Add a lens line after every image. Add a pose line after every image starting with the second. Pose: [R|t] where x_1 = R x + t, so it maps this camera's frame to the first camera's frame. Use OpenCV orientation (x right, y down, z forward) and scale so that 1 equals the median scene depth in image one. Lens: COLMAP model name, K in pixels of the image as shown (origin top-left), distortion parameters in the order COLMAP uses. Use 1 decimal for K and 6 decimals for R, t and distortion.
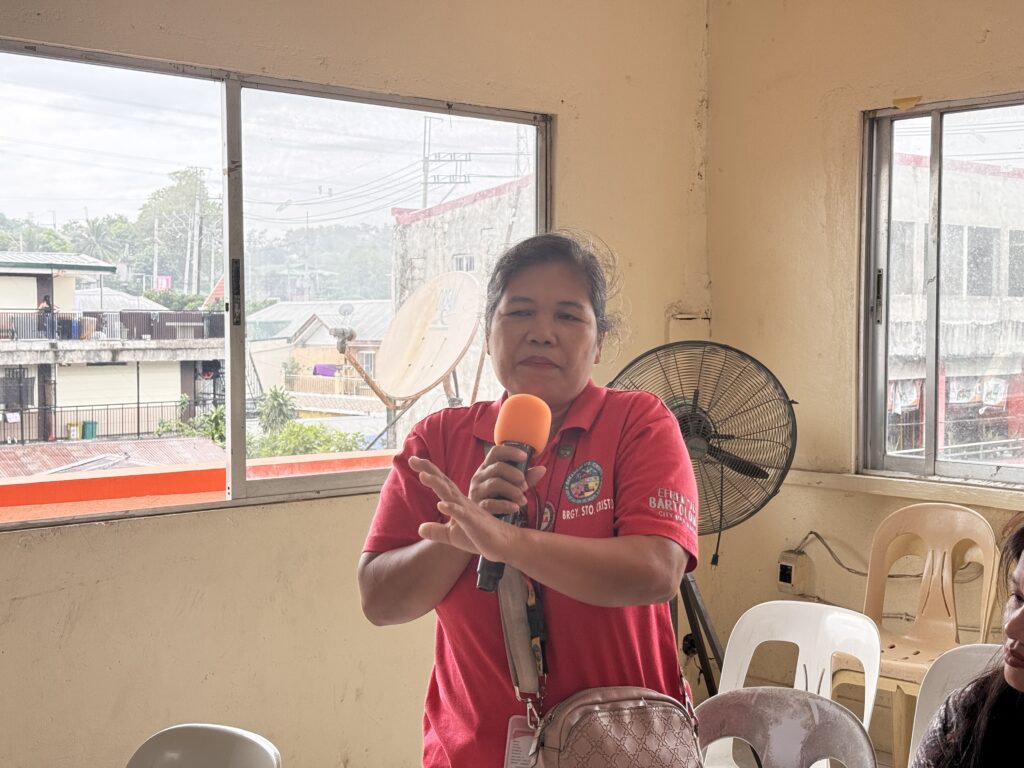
lens RADIAL K [[1399.0, 0, 532.8], [0, 1399.0, 405.8], [0, 0, 1]] dist [0.138782, 0.000000]
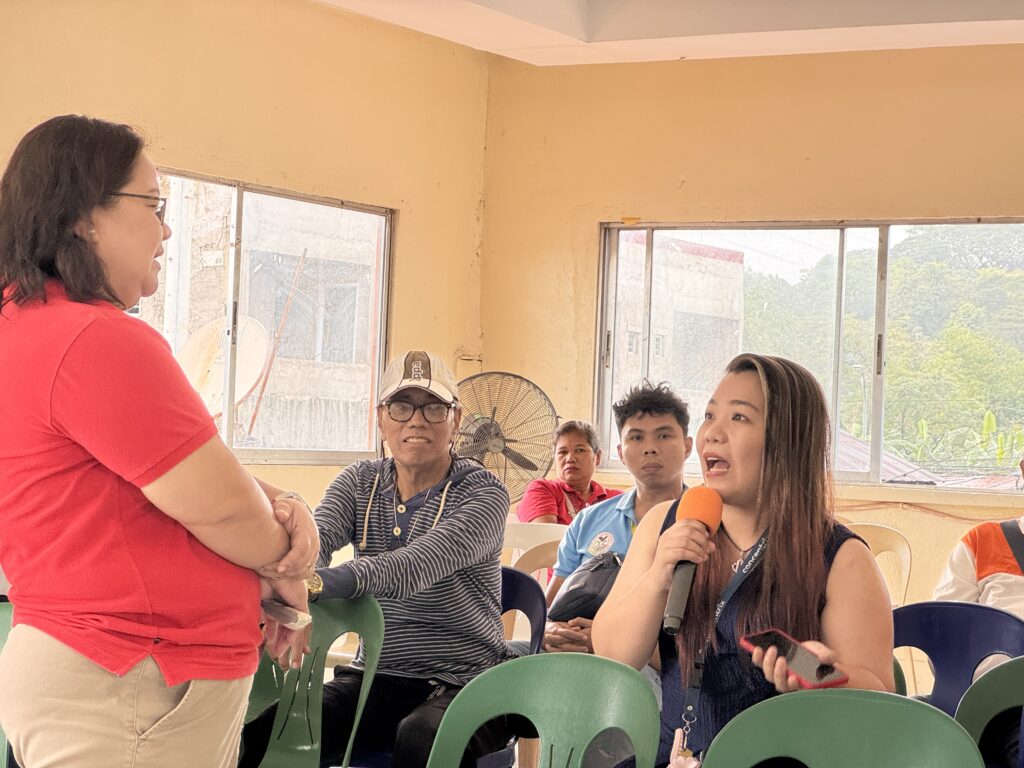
lens RADIAL K [[2381.0, 0, 512.4], [0, 2381.0, 383.7], [0, 0, 1]] dist [0.153777, 0.000000]
pose [[0.951535, 0.042985, 0.304522, -0.589851], [-0.019857, 0.996705, -0.078644, 0.151645], [-0.306899, 0.068786, 0.949253, -1.281876]]
